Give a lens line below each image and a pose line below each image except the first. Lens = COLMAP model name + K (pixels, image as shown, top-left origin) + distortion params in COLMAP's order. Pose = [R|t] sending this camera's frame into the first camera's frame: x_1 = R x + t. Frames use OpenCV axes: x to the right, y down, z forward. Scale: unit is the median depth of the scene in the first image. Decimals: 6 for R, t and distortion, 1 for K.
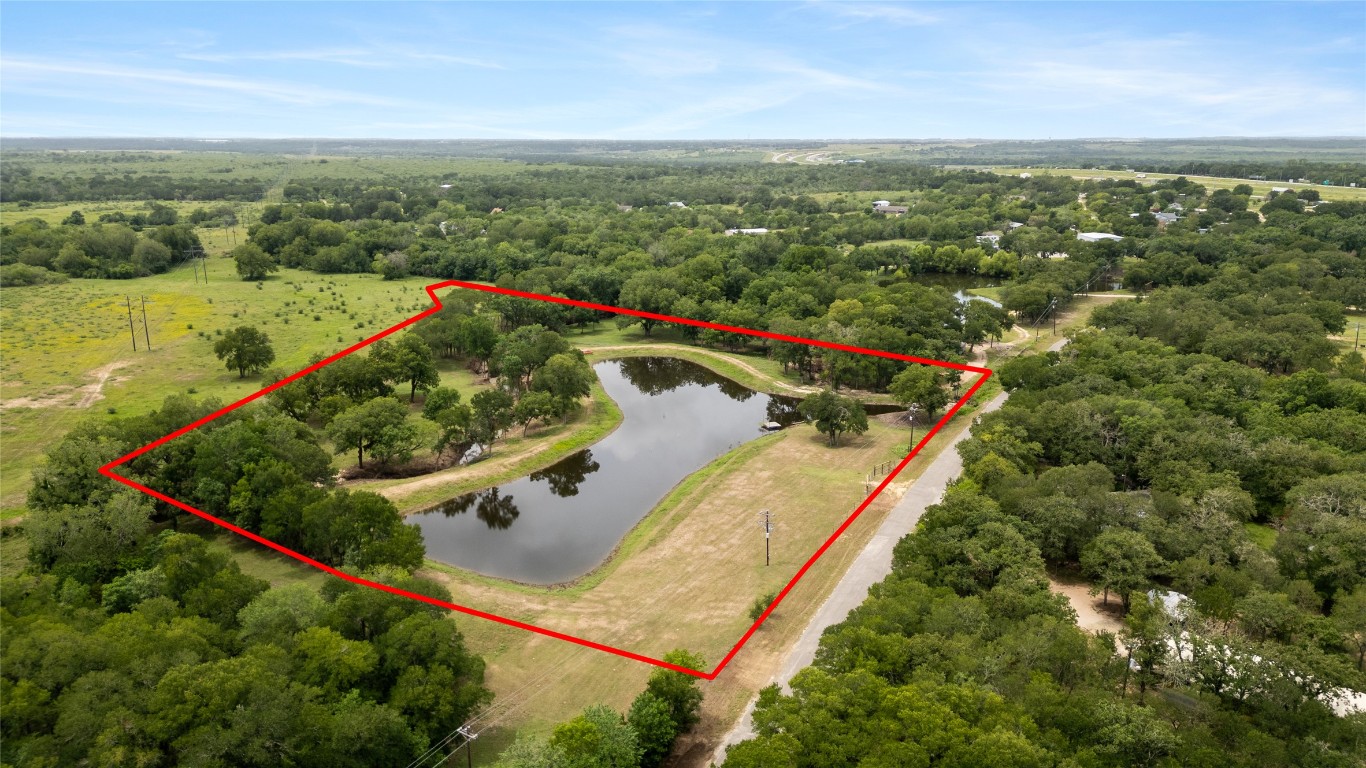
lens RADIAL K [[945.6, 0, 683.0], [0, 945.6, 384.0], [0, 0, 1]] dist [0.115583, -0.152273]
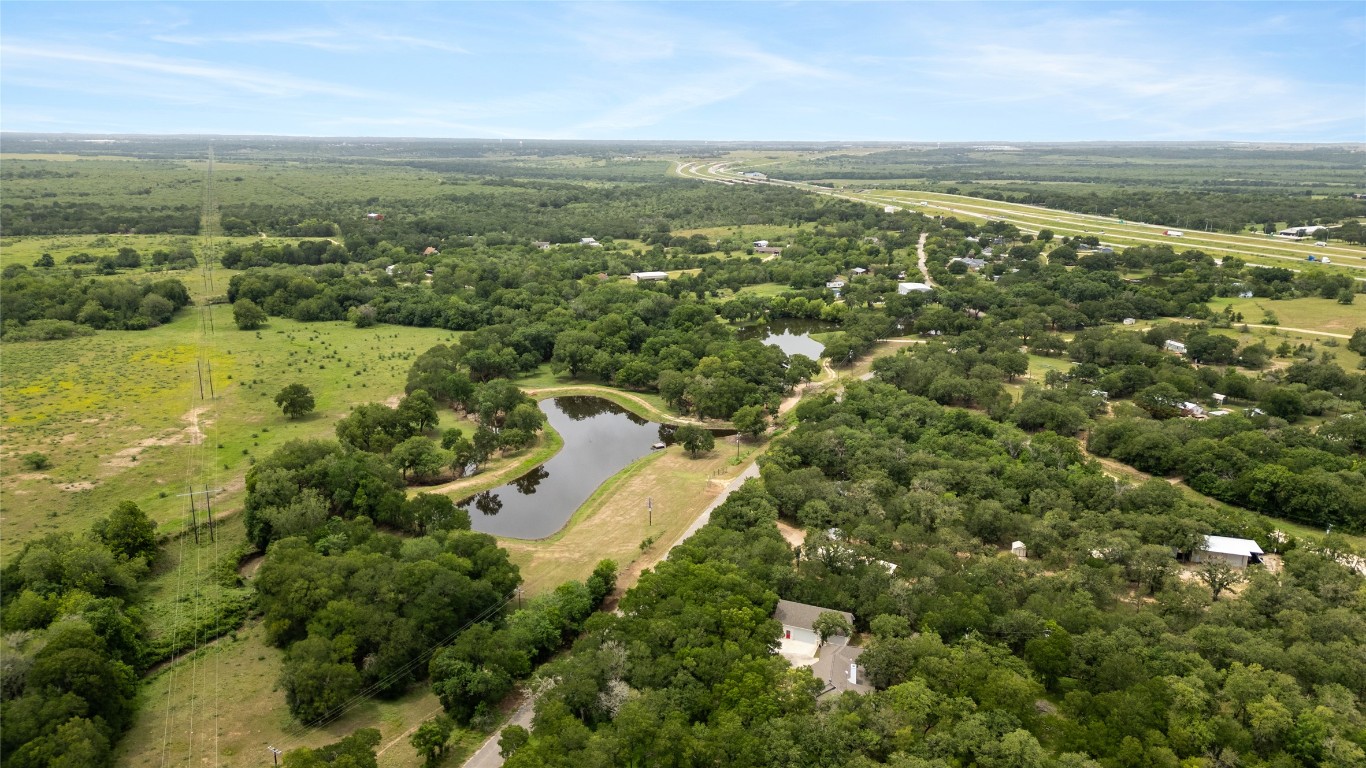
lens RADIAL K [[948.9, 0, 683.0], [0, 948.9, 384.0], [0, 0, 1]] dist [0.075876, -0.074015]
pose [[0.995457, -0.018194, 0.093459, -0.010367], [0.017978, 0.999833, 0.003150, -0.052713], [-0.093501, -0.001456, 0.995618, -0.486200]]
